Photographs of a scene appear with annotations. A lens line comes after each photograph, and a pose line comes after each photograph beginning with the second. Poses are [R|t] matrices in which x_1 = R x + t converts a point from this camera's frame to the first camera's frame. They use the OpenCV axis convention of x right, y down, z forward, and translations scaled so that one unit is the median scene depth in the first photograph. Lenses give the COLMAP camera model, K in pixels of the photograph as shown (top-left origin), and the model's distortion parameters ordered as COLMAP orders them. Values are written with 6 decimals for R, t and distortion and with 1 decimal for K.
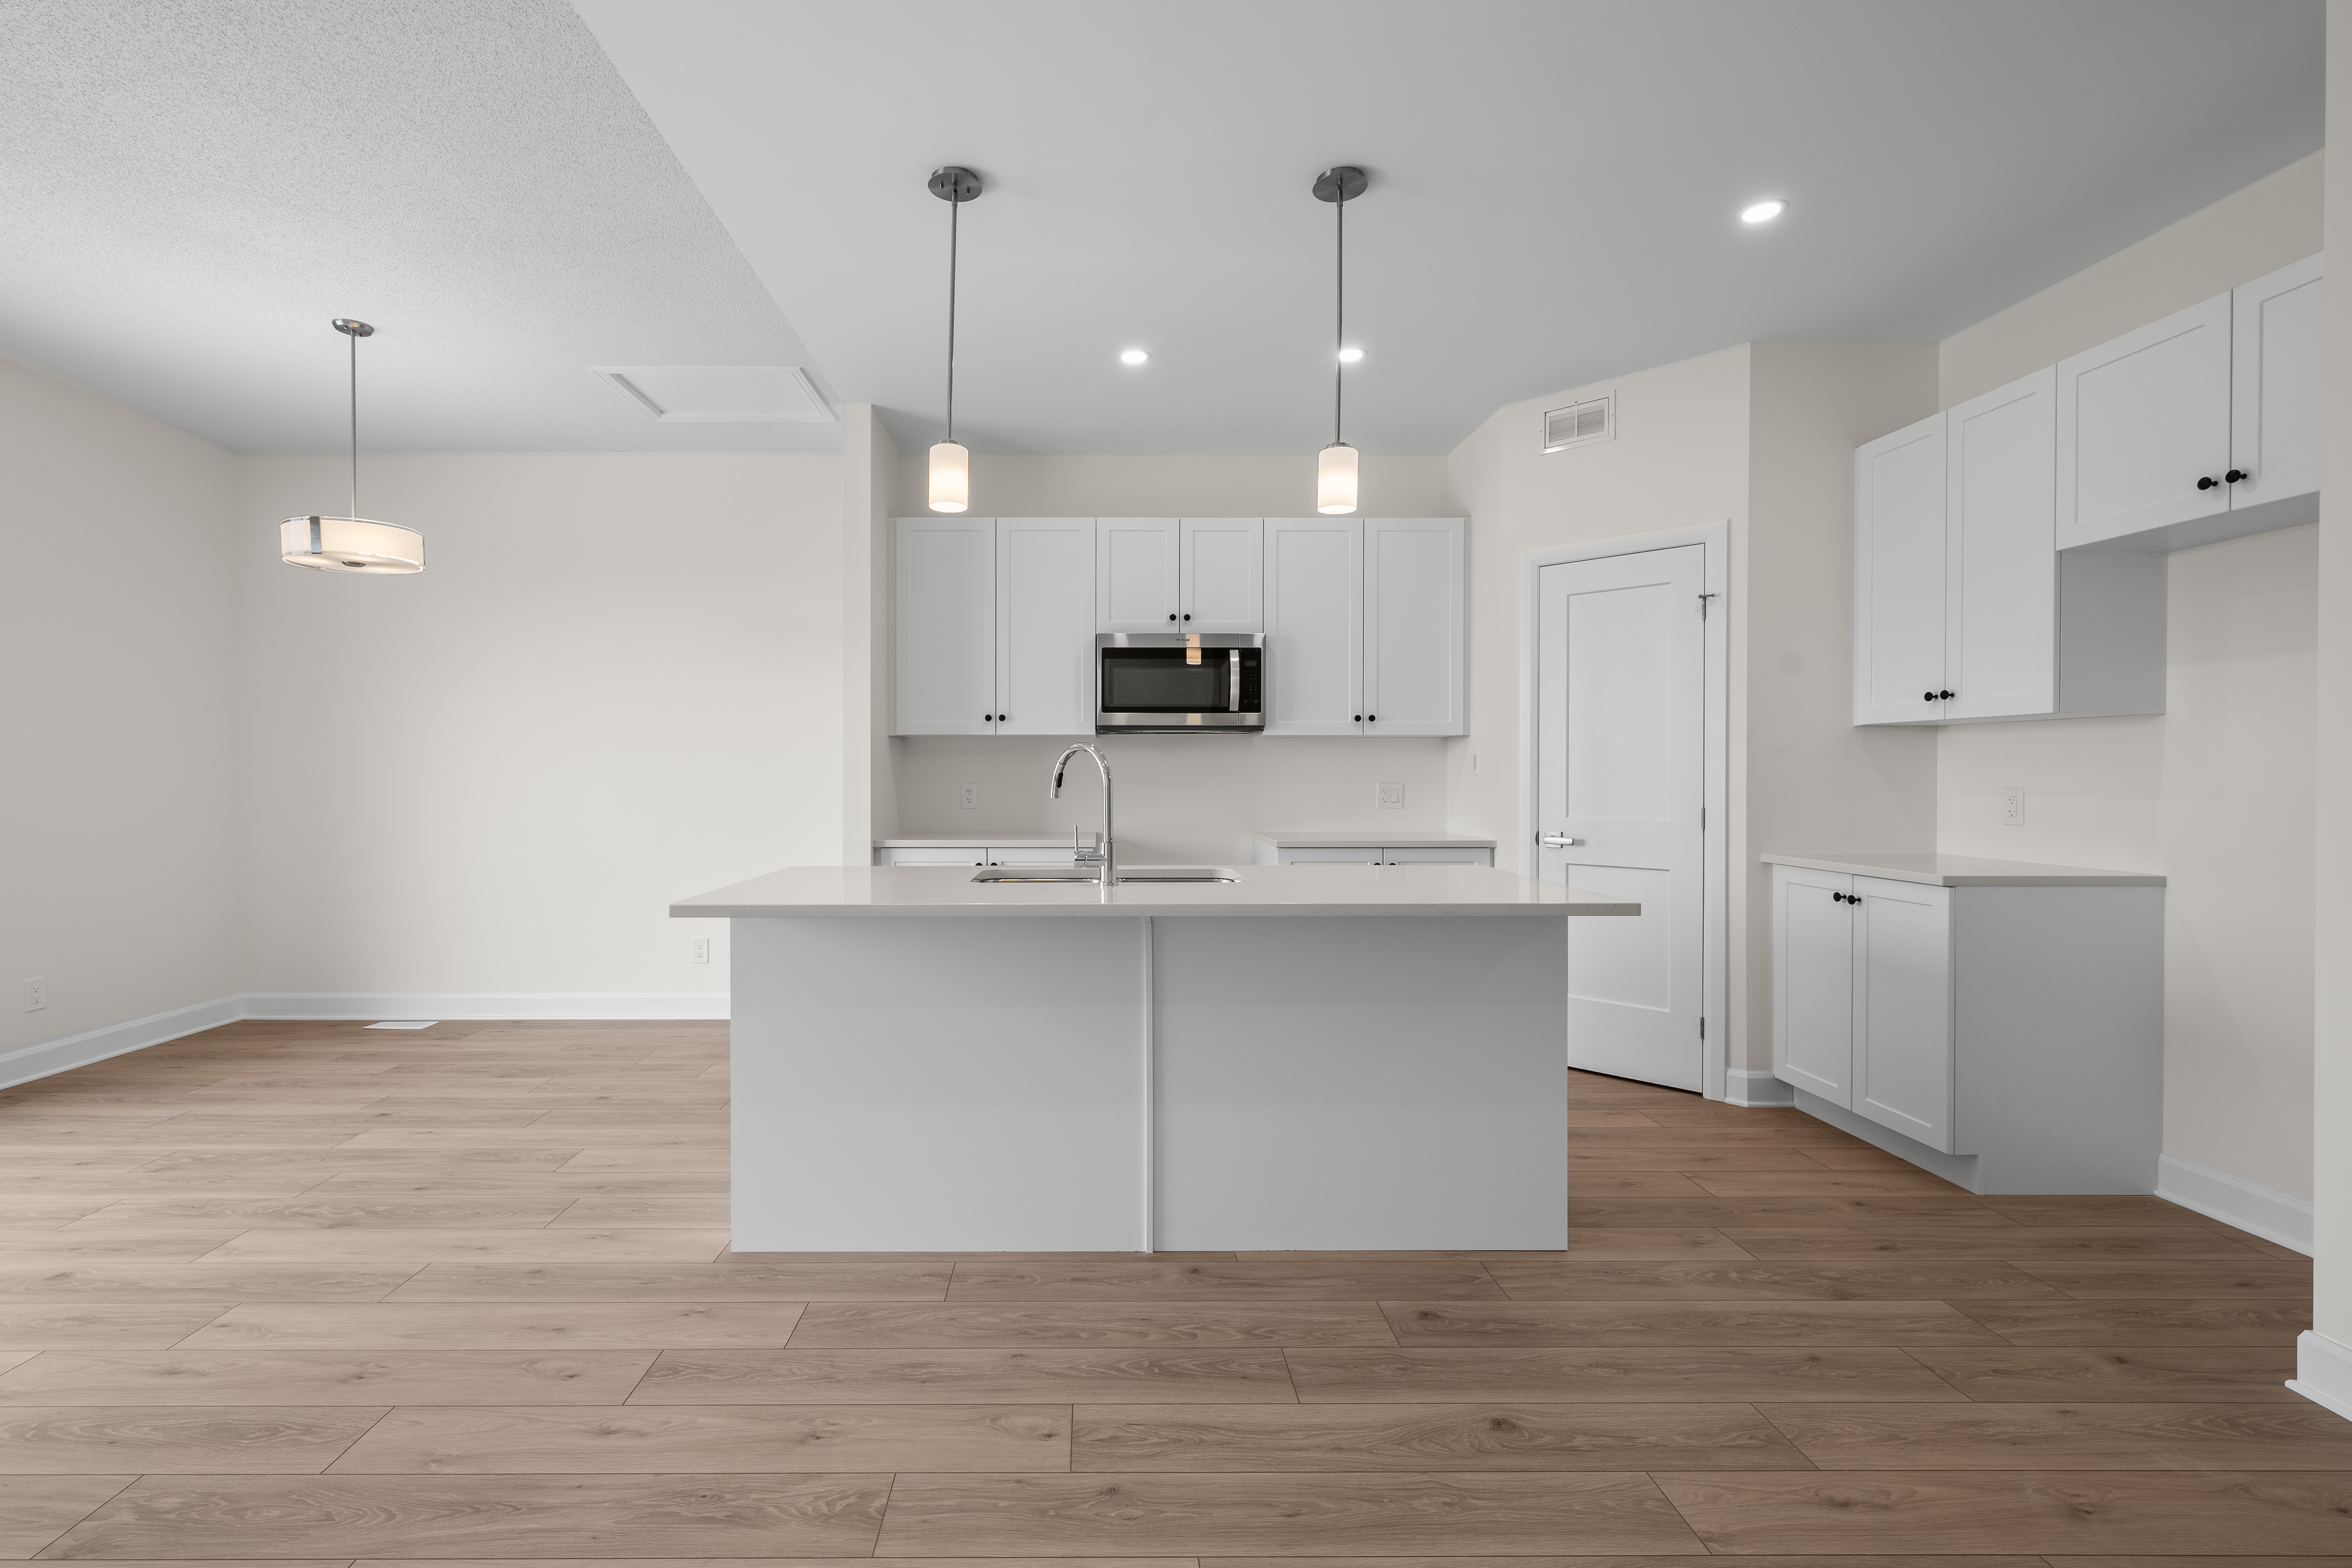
lens RADIAL K [[1072.8, 0, 1142.1], [0, 1072.8, 774.0], [0, 0, 1]] dist [-0.000362, -0.000611]
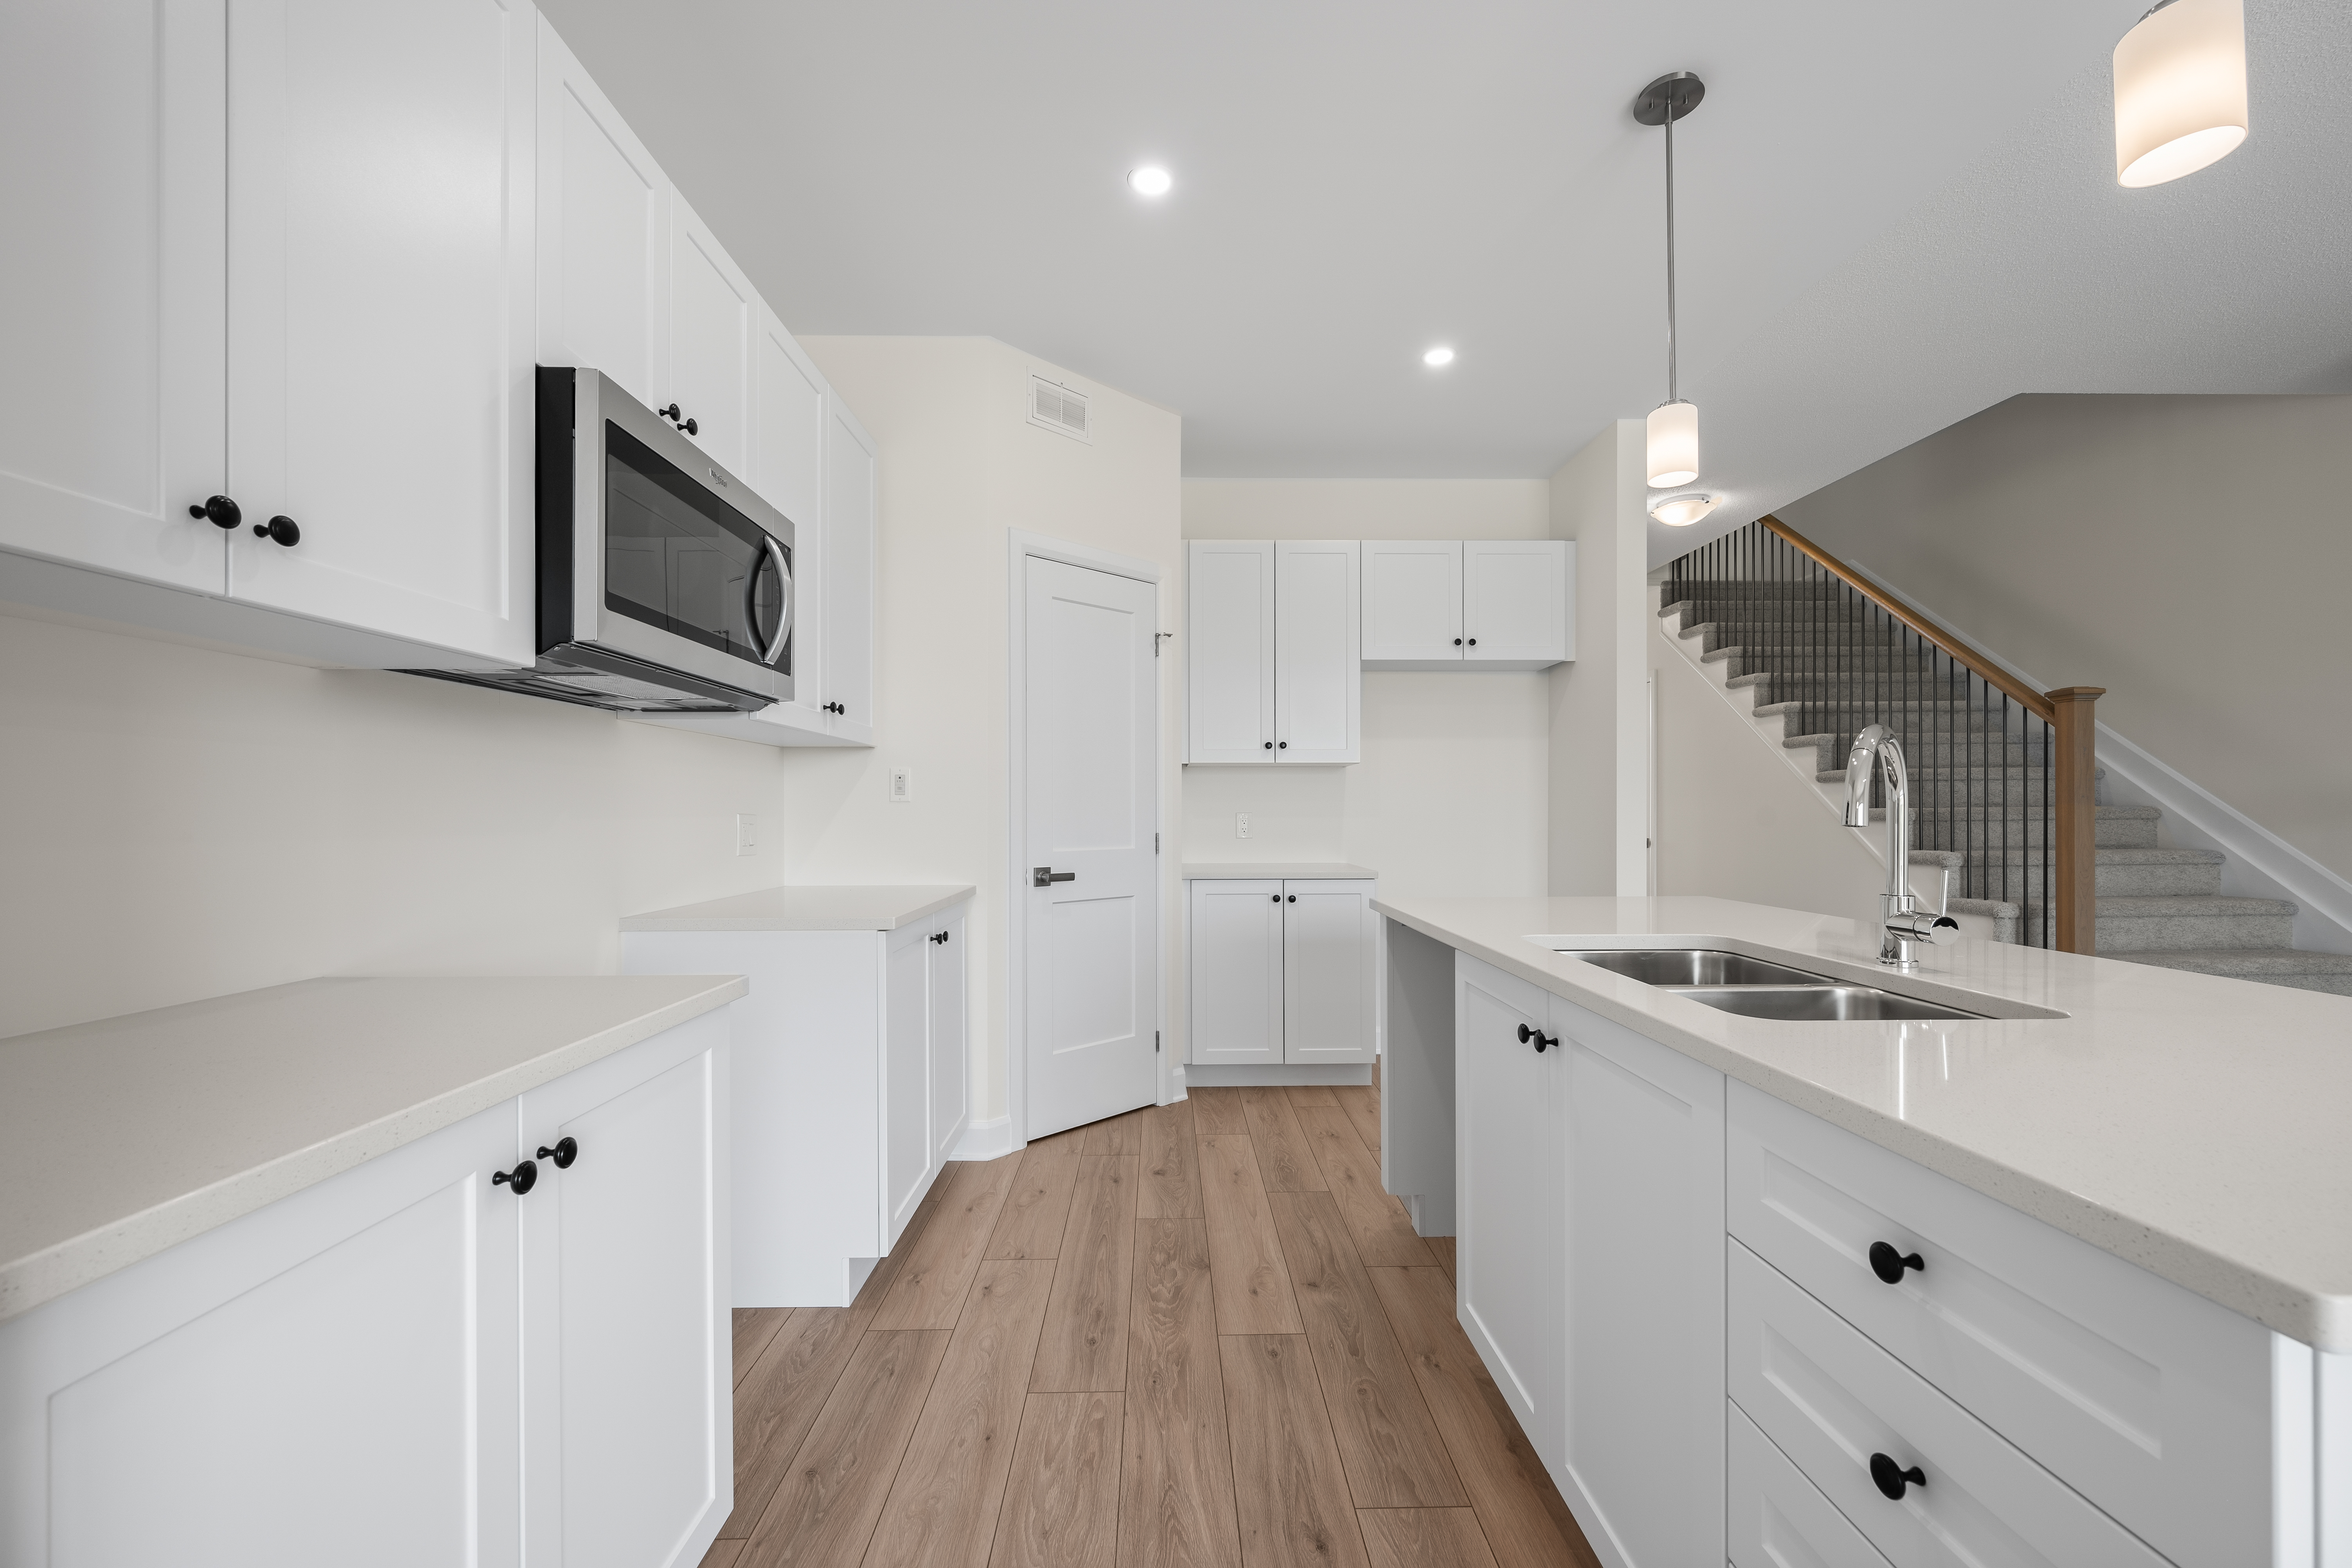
lens RADIAL K [[901.6, 0, 1204.2], [0, 901.6, 815.9], [0, 0, 1]] dist [-0.008898, 0.000133]
pose [[0.032602, -0.004958, 0.999456, -0.501675], [0.003749, 0.999981, 0.004838, 0.013683], [-0.999461, 0.003589, 0.032620, 1.266947]]
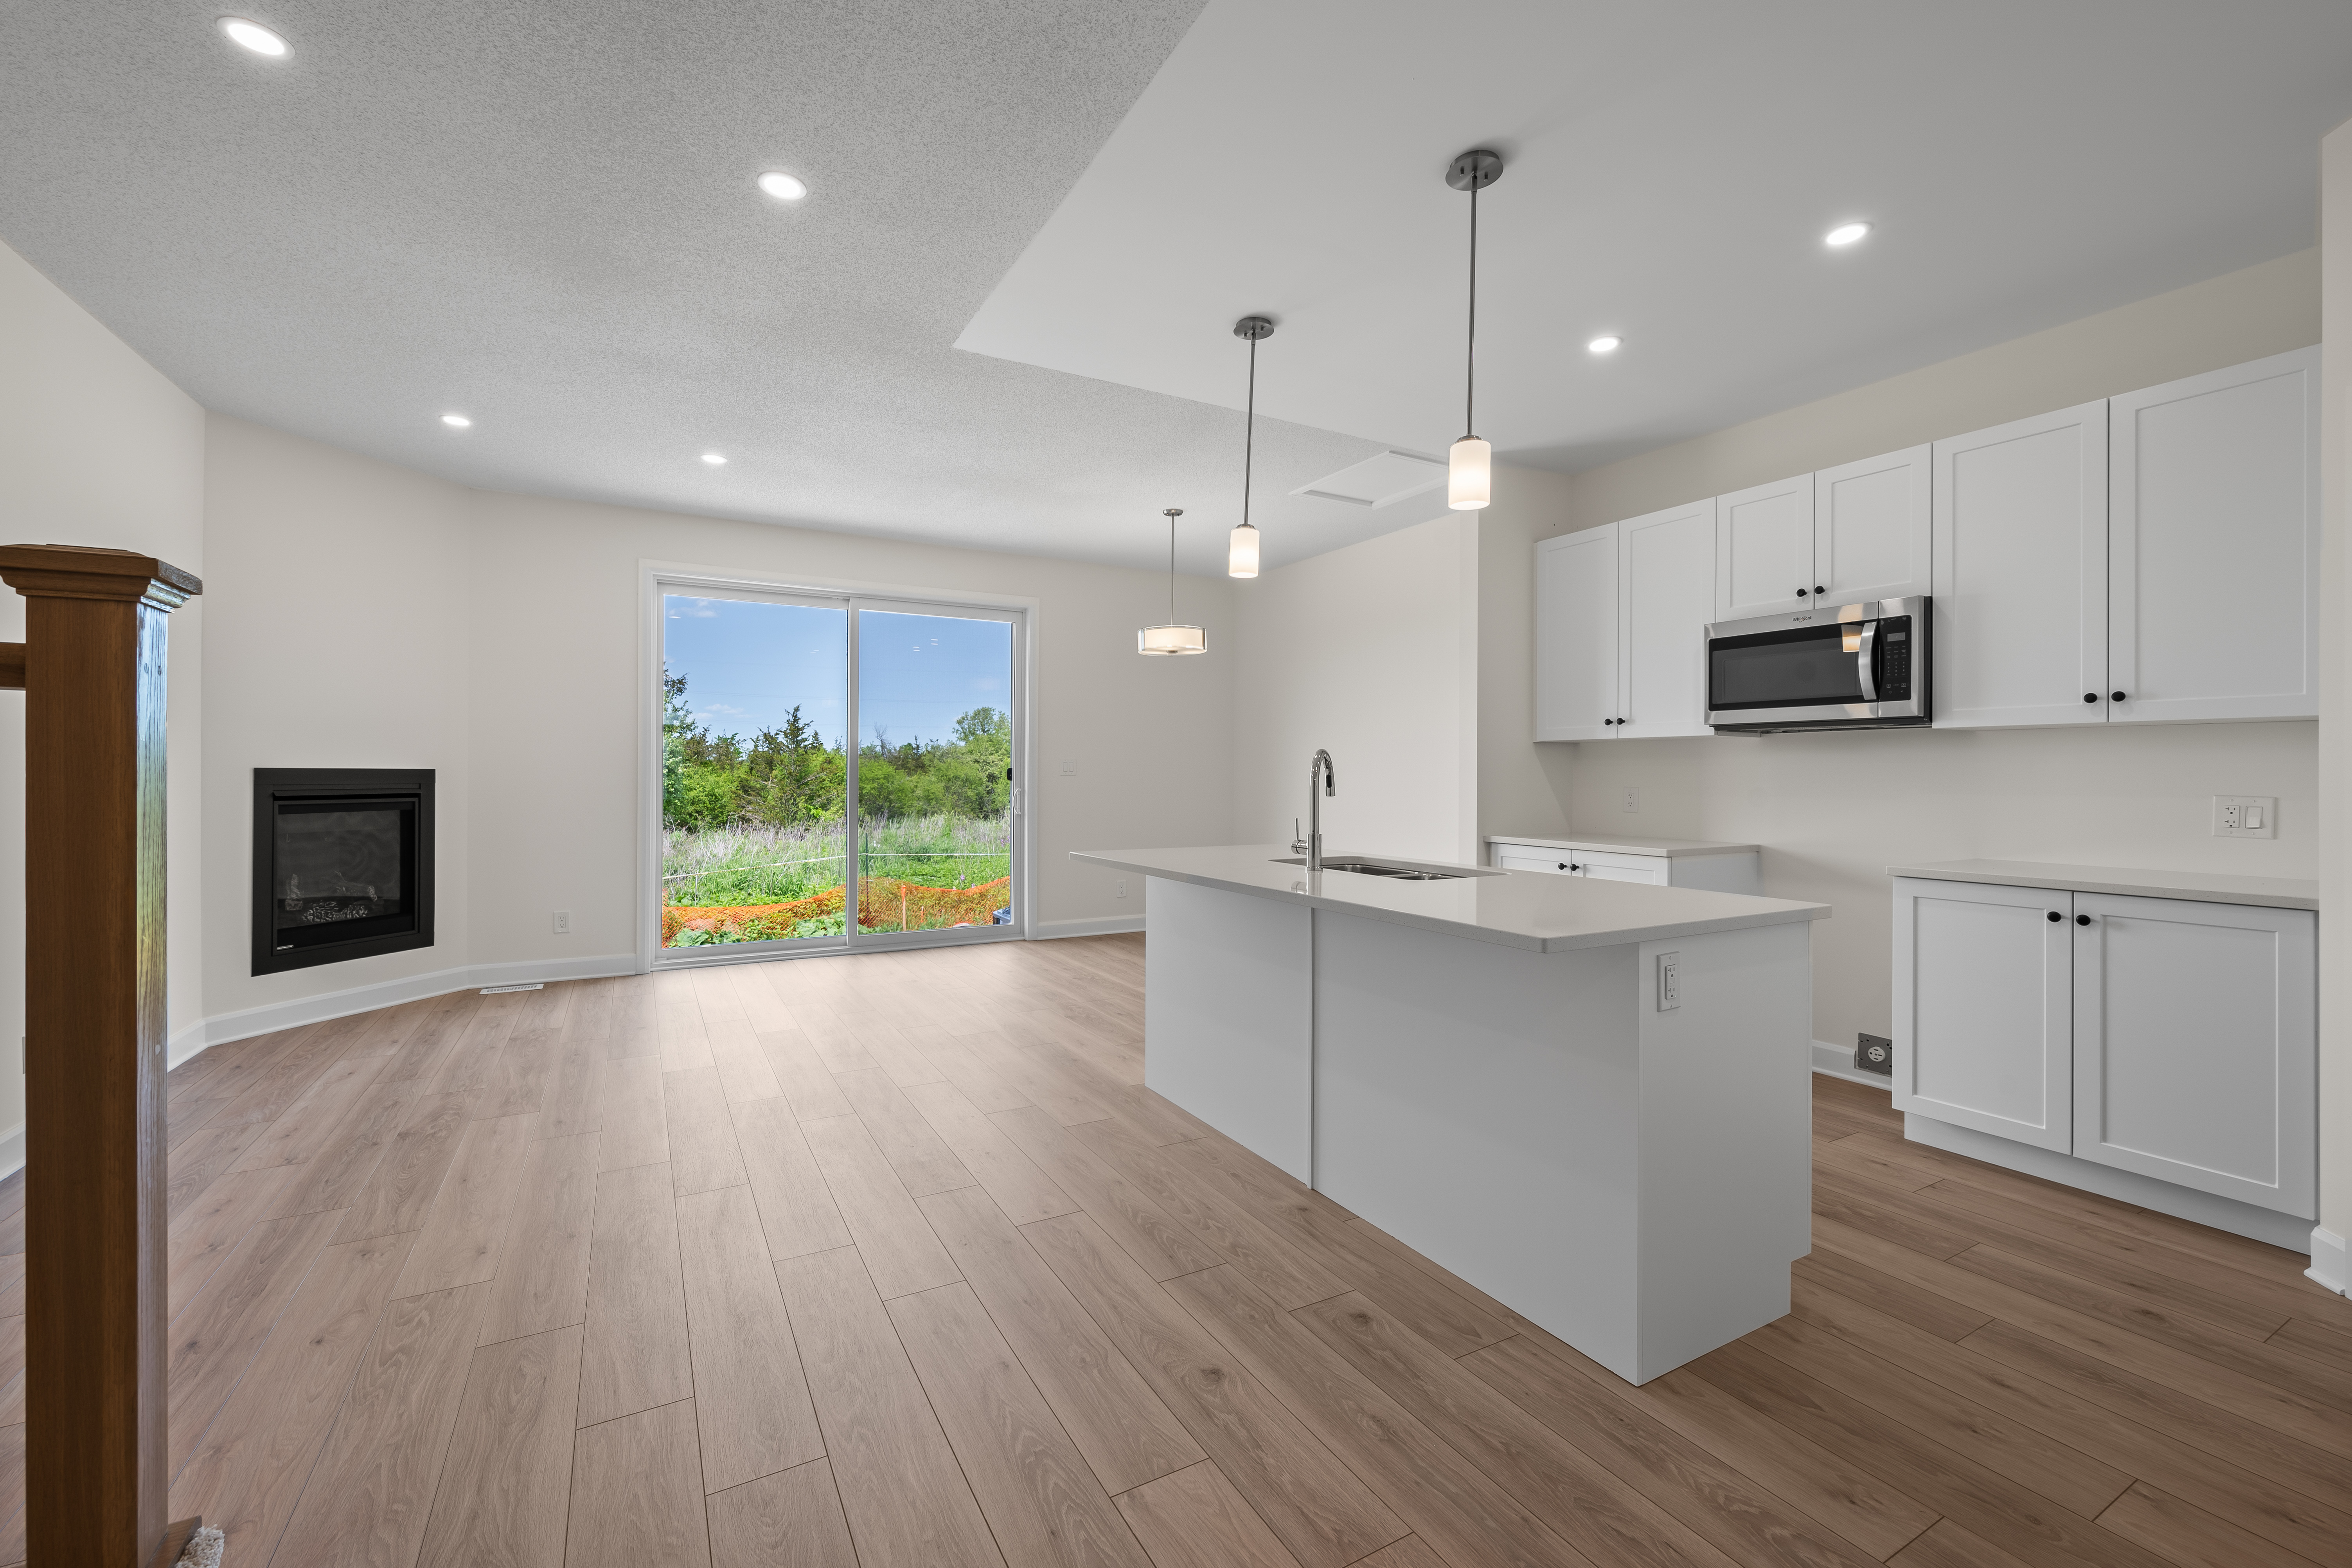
lens RADIAL K [[1001.3, 0, 1176.0], [0, 1001.3, 789.1], [0, 0, 1]] dist [-0.010847, 0.001192]
pose [[0.455877, 0.016738, -0.889886, 0.813968], [0.000807, 0.999815, 0.019219, -0.012149], [0.890043, -0.009479, 0.455779, 0.332469]]
